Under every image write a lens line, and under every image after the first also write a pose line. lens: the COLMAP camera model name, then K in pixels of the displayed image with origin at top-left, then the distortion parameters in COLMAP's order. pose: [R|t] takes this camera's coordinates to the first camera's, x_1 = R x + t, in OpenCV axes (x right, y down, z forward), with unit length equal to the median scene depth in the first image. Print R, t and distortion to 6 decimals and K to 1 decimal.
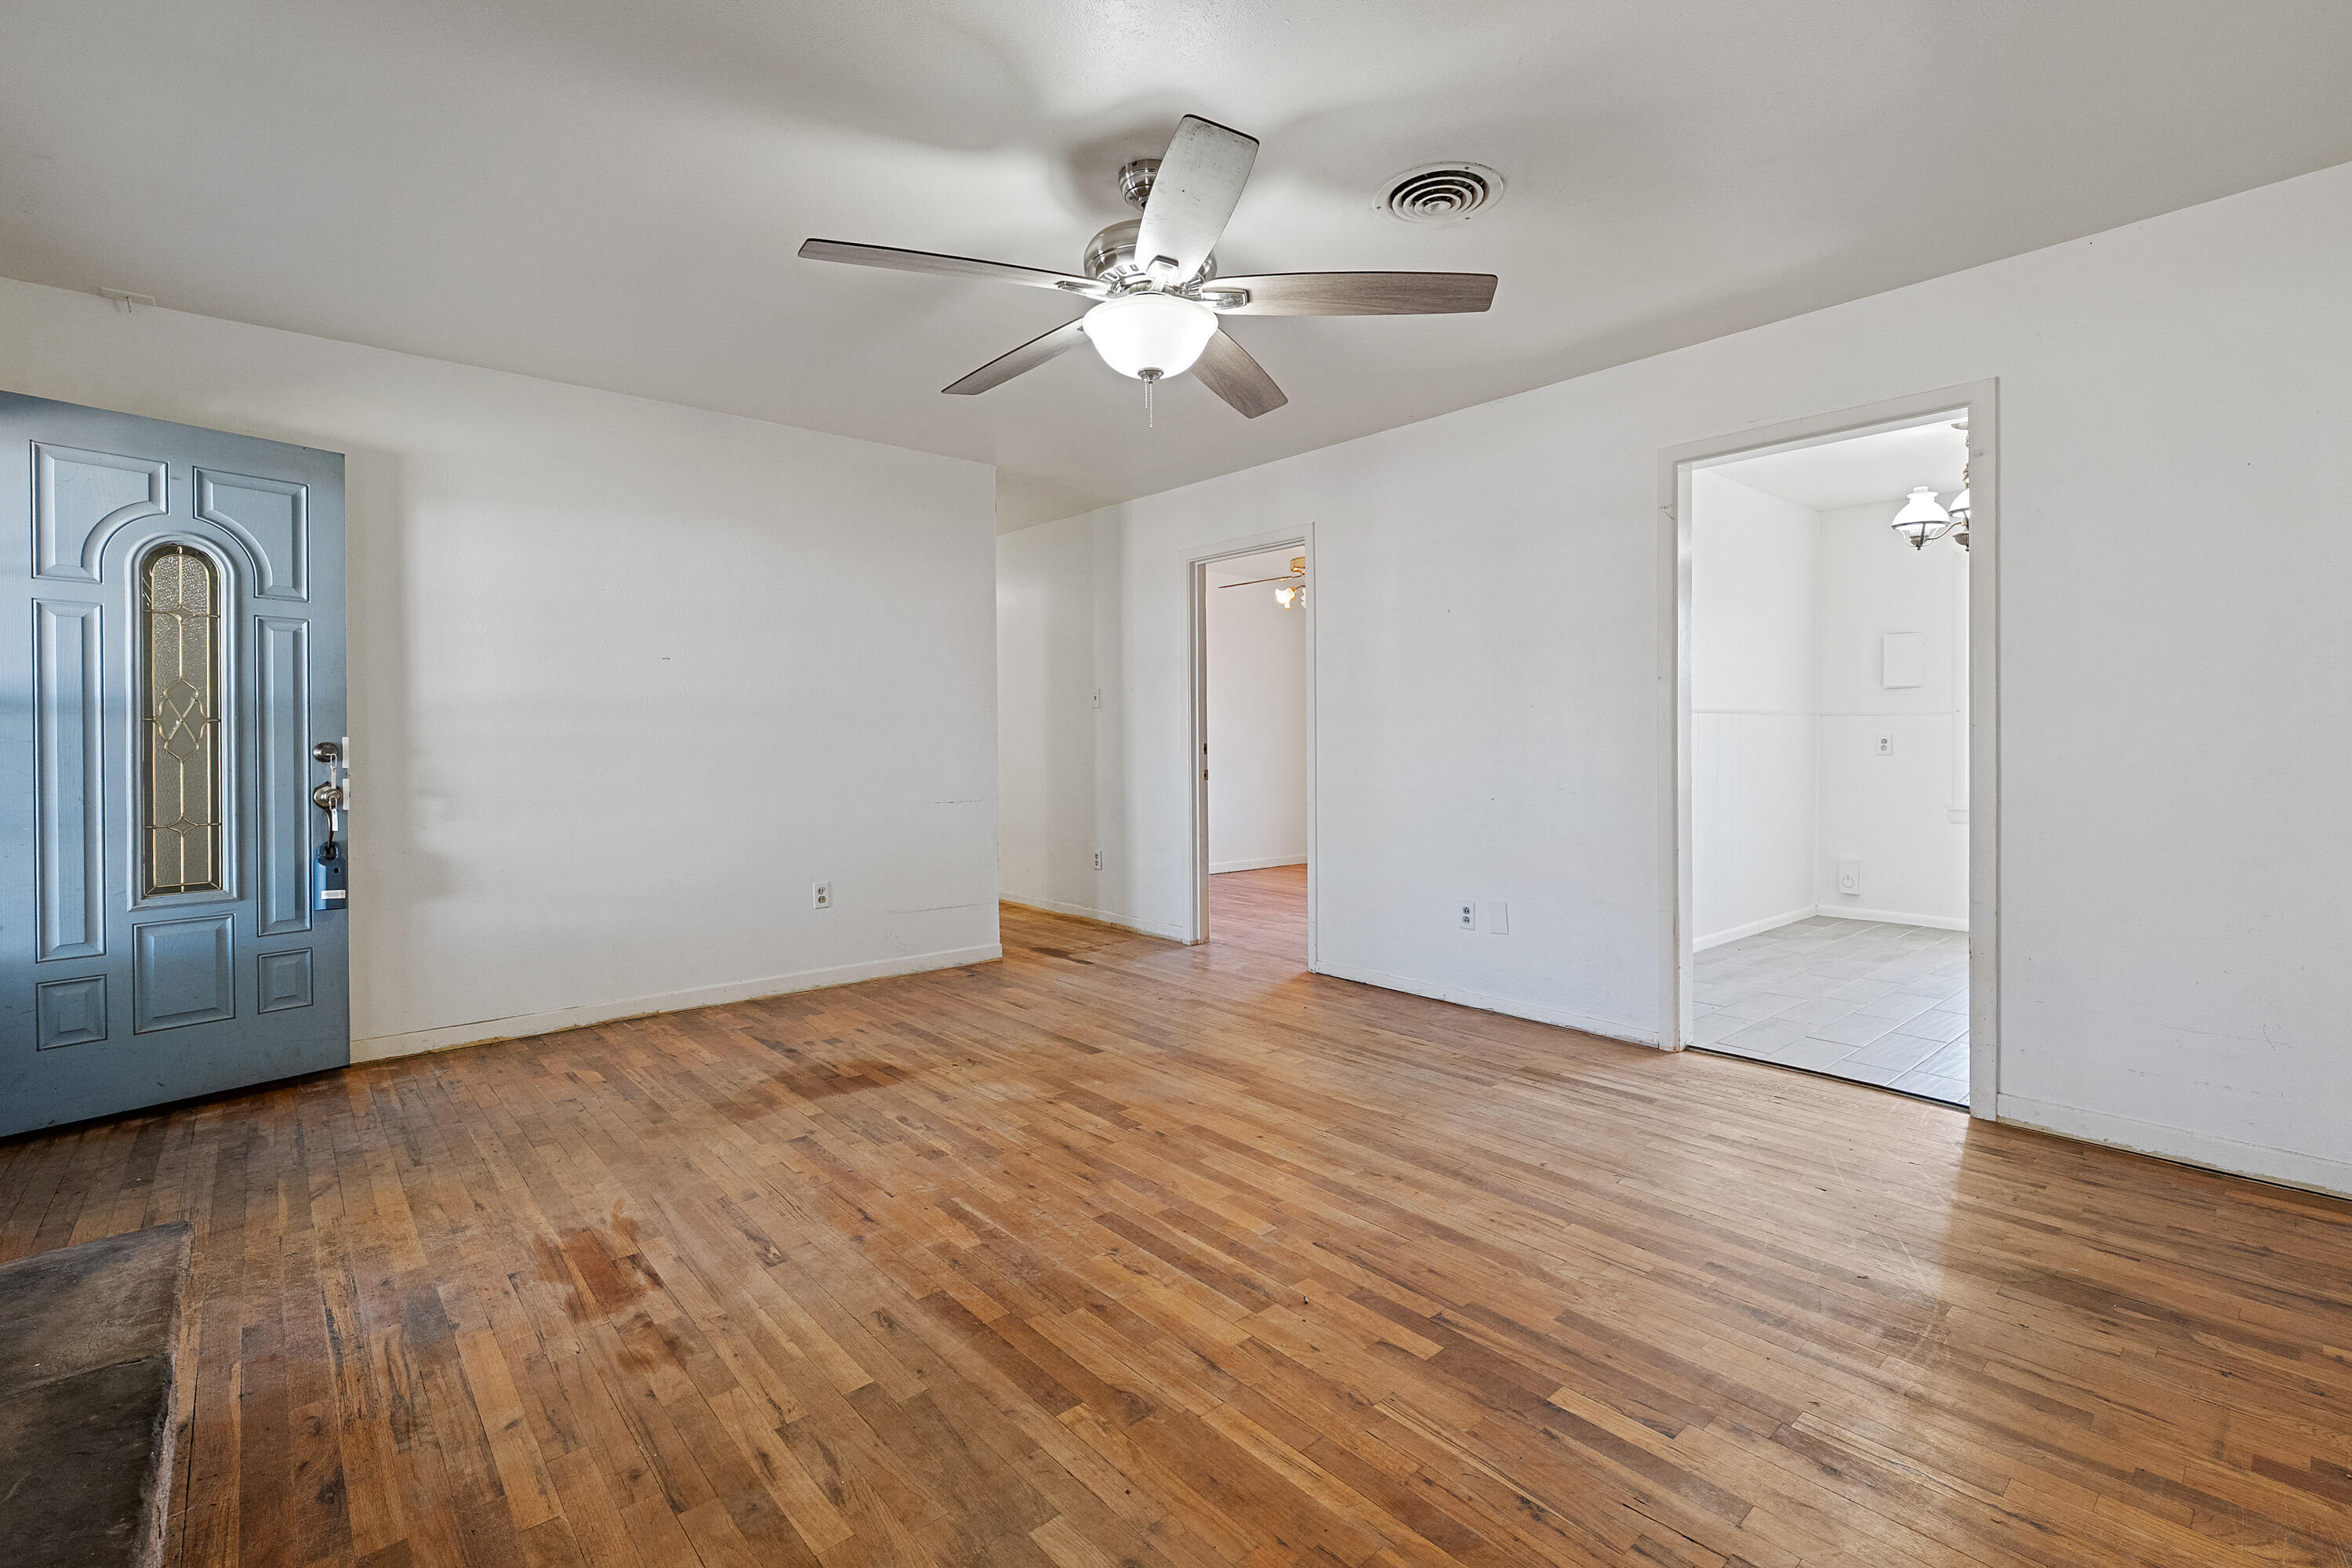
lens RADIAL K [[1056.5, 0, 1180.6], [0, 1056.5, 771.3], [0, 0, 1]] dist [-0.001619, -0.000081]
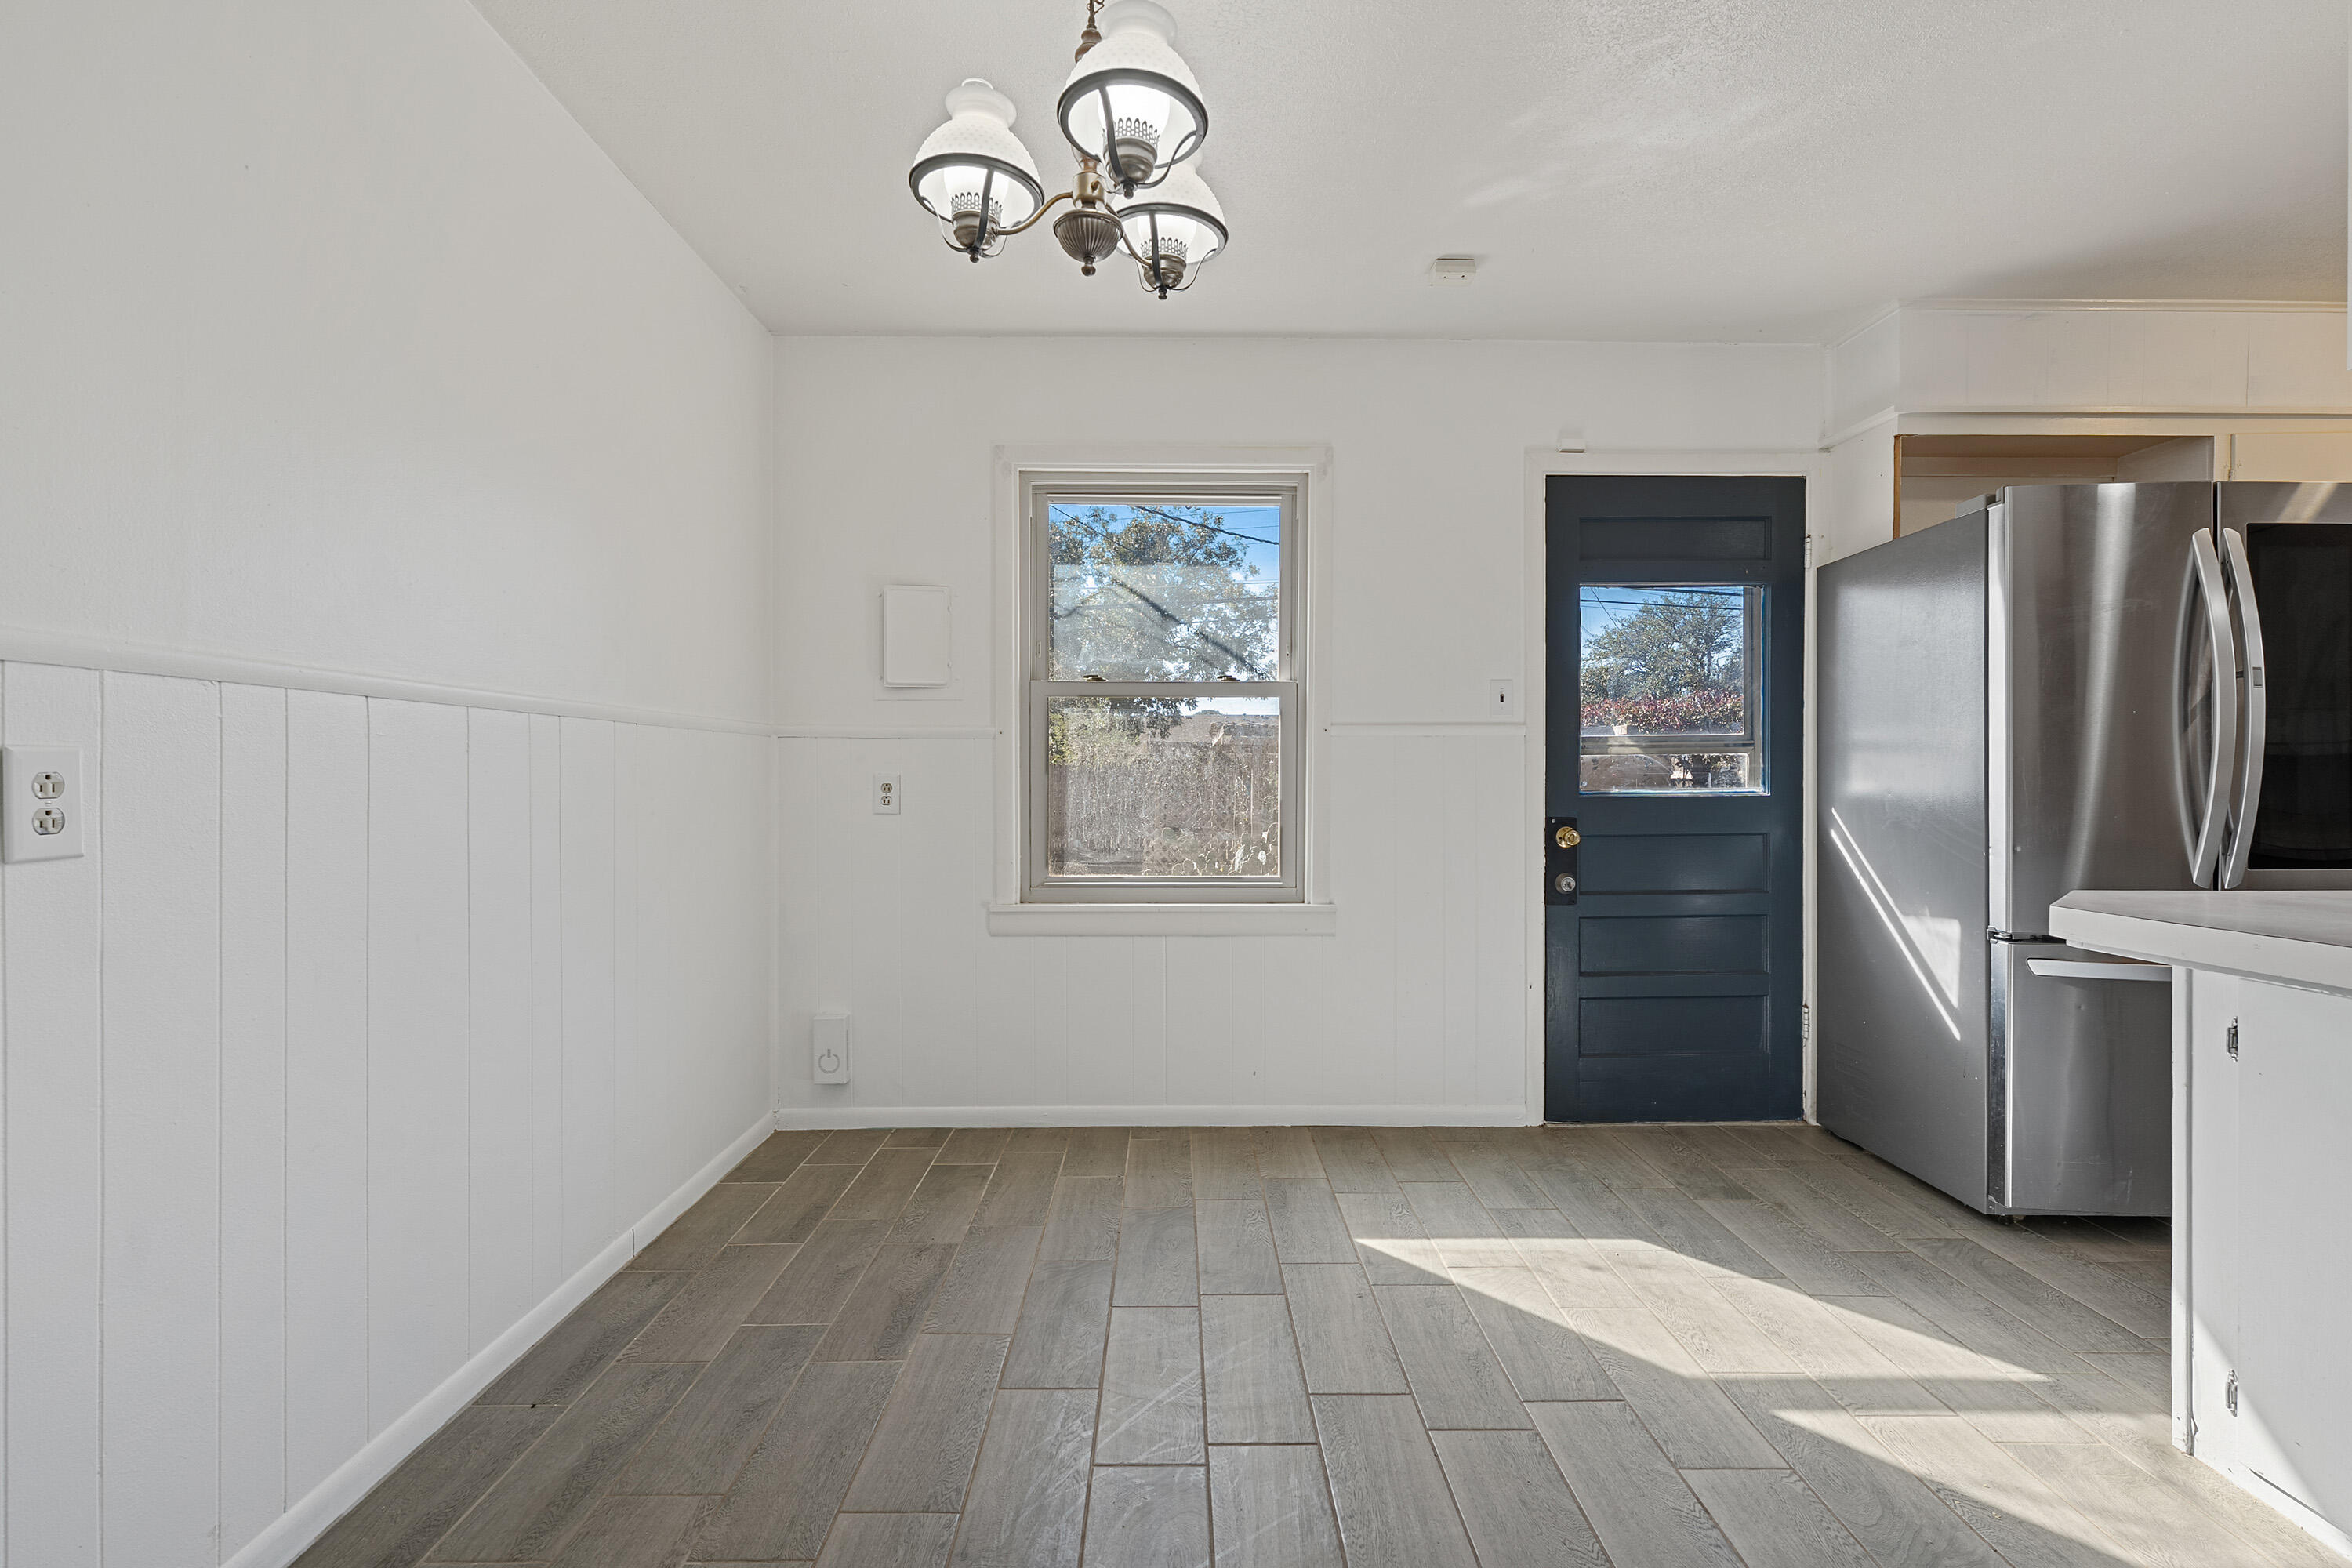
lens RADIAL K [[1055.2, 0, 1175.6], [0, 1055.2, 782.7], [0, 0, 1]] dist [-0.000894, -0.001088]
pose [[0.654853, -0.000734, 0.755756, 0.392744], [0.008395, 0.999945, -0.006303, -0.031613], [-0.755709, 0.010472, 0.654824, 0.591549]]
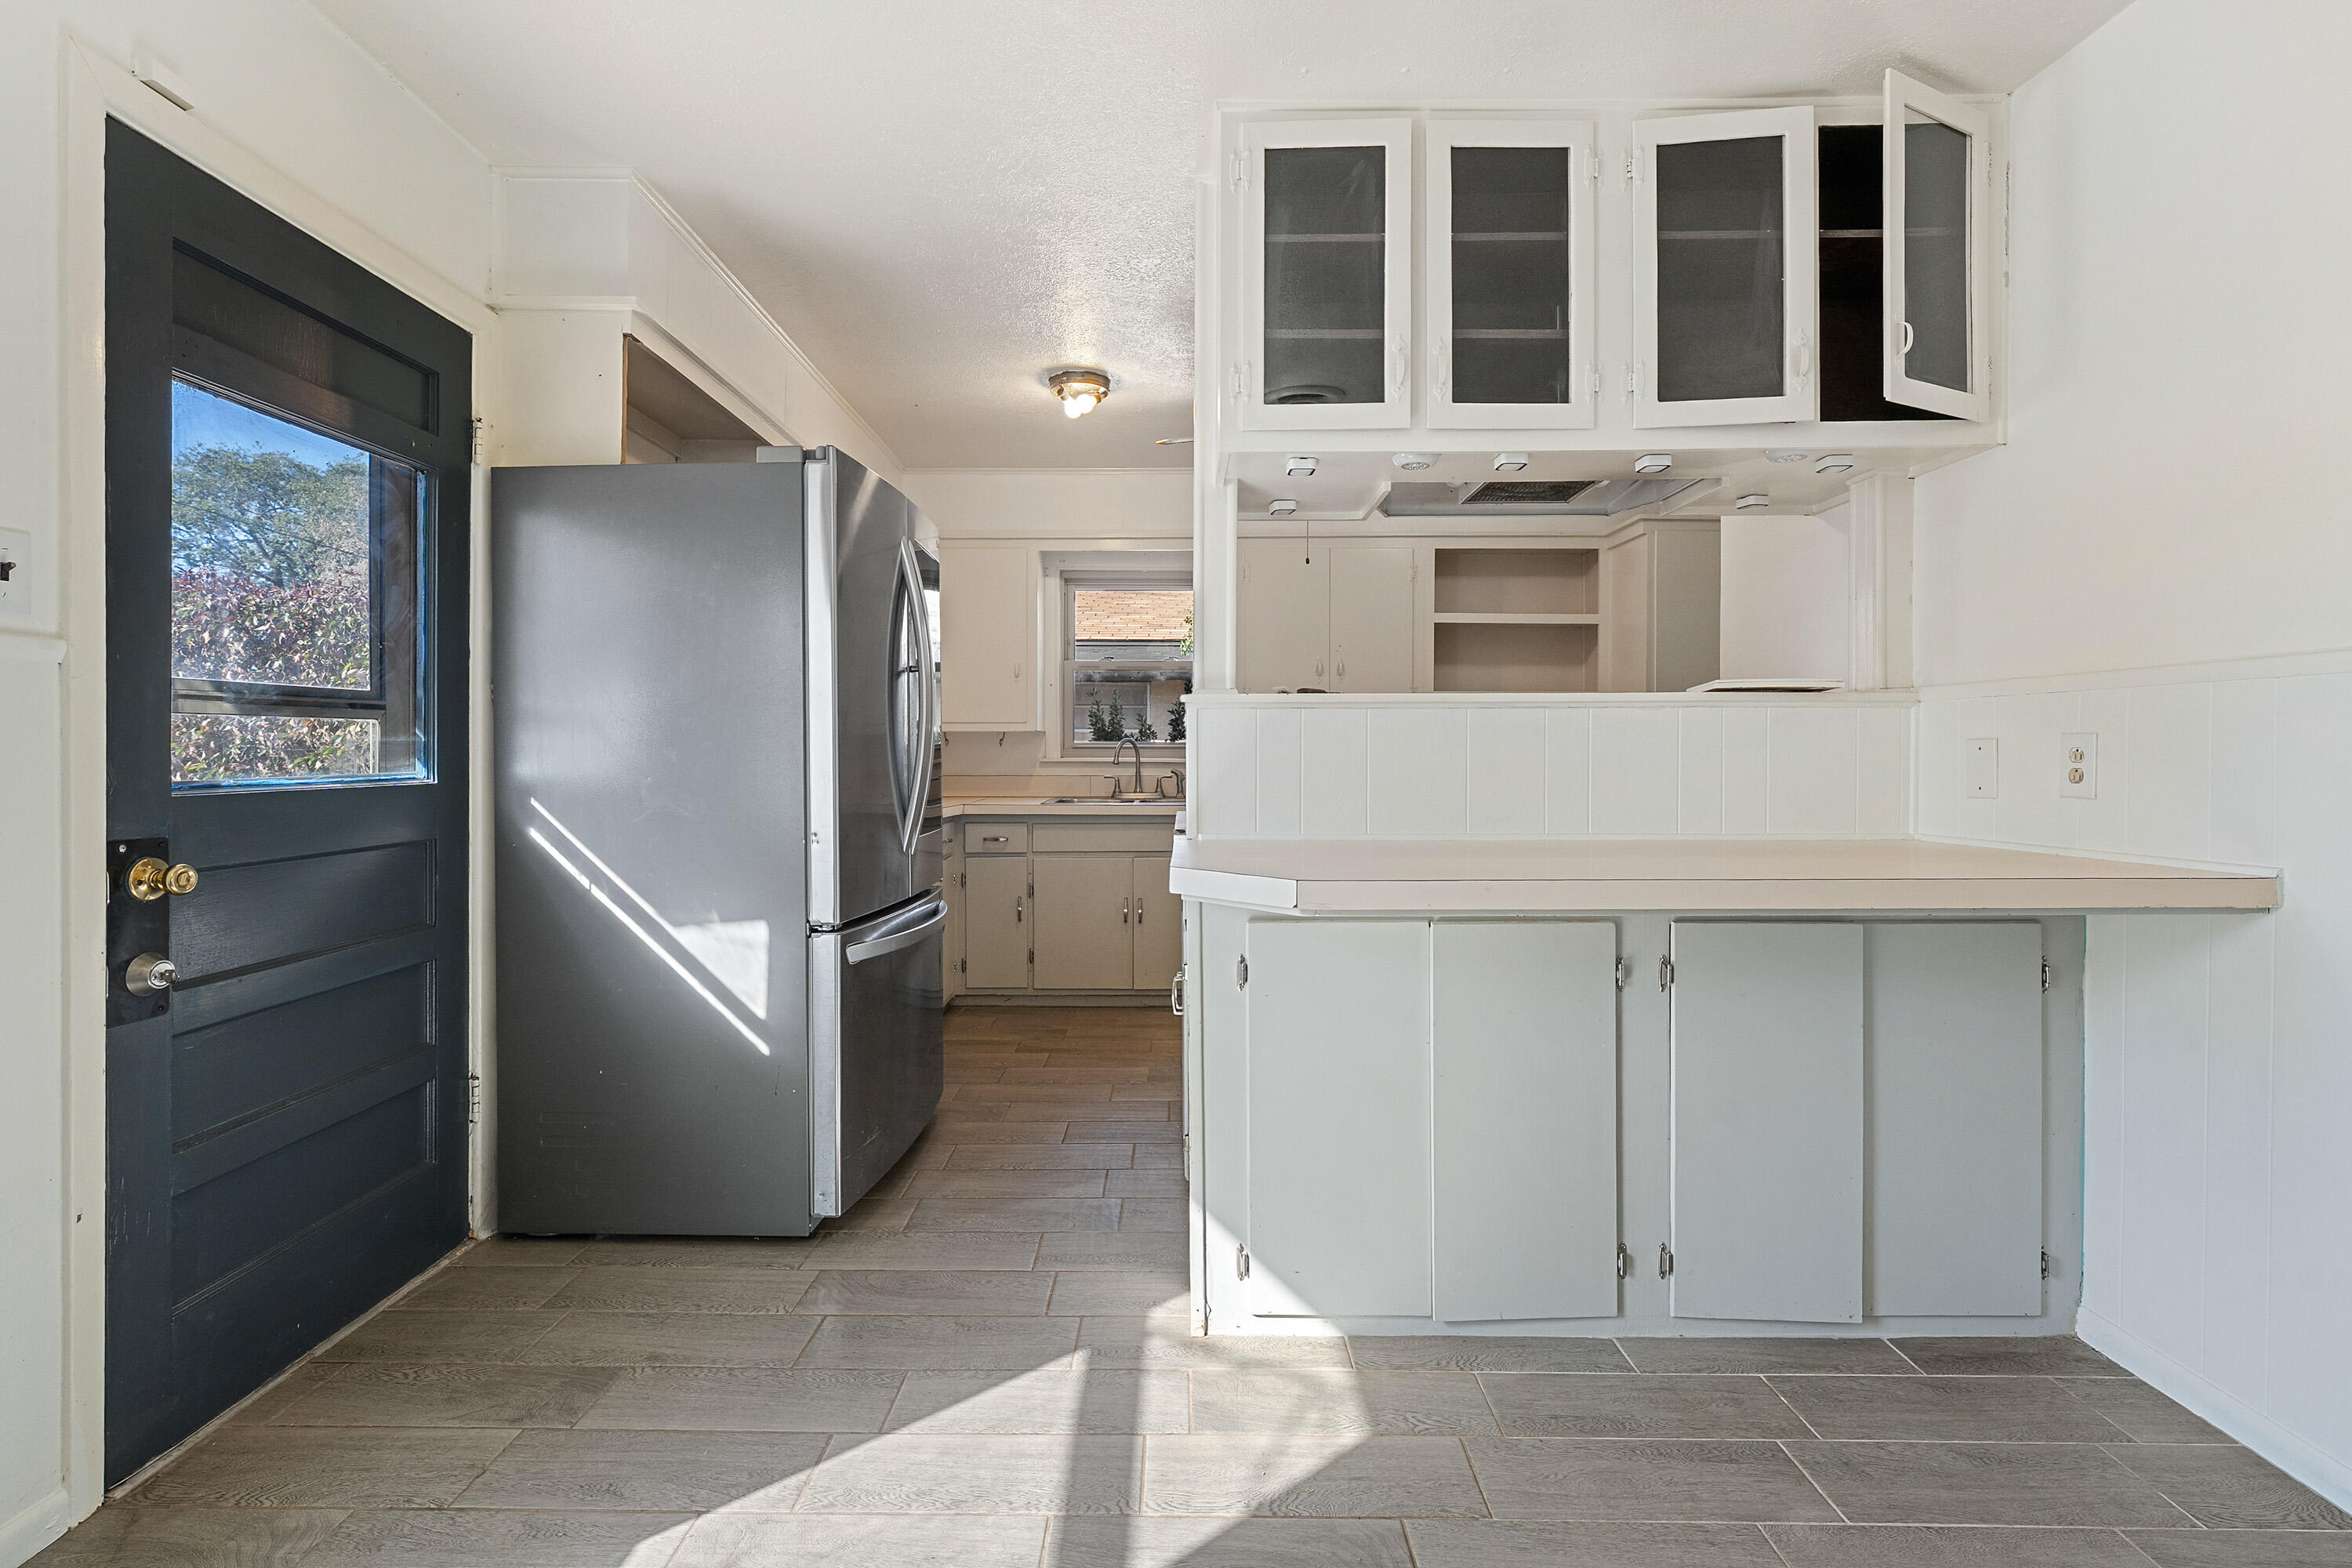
lens RADIAL K [[1055.2, 0, 1172.0], [0, 1055.2, 761.9], [0, 0, 1]] dist [-0.000894, -0.001088]
pose [[-0.746501, -0.002364, 0.665380, 0.626496], [0.007130, 0.999908, 0.011552, -0.037386], [-0.665346, 0.013368, -0.746416, 0.899338]]
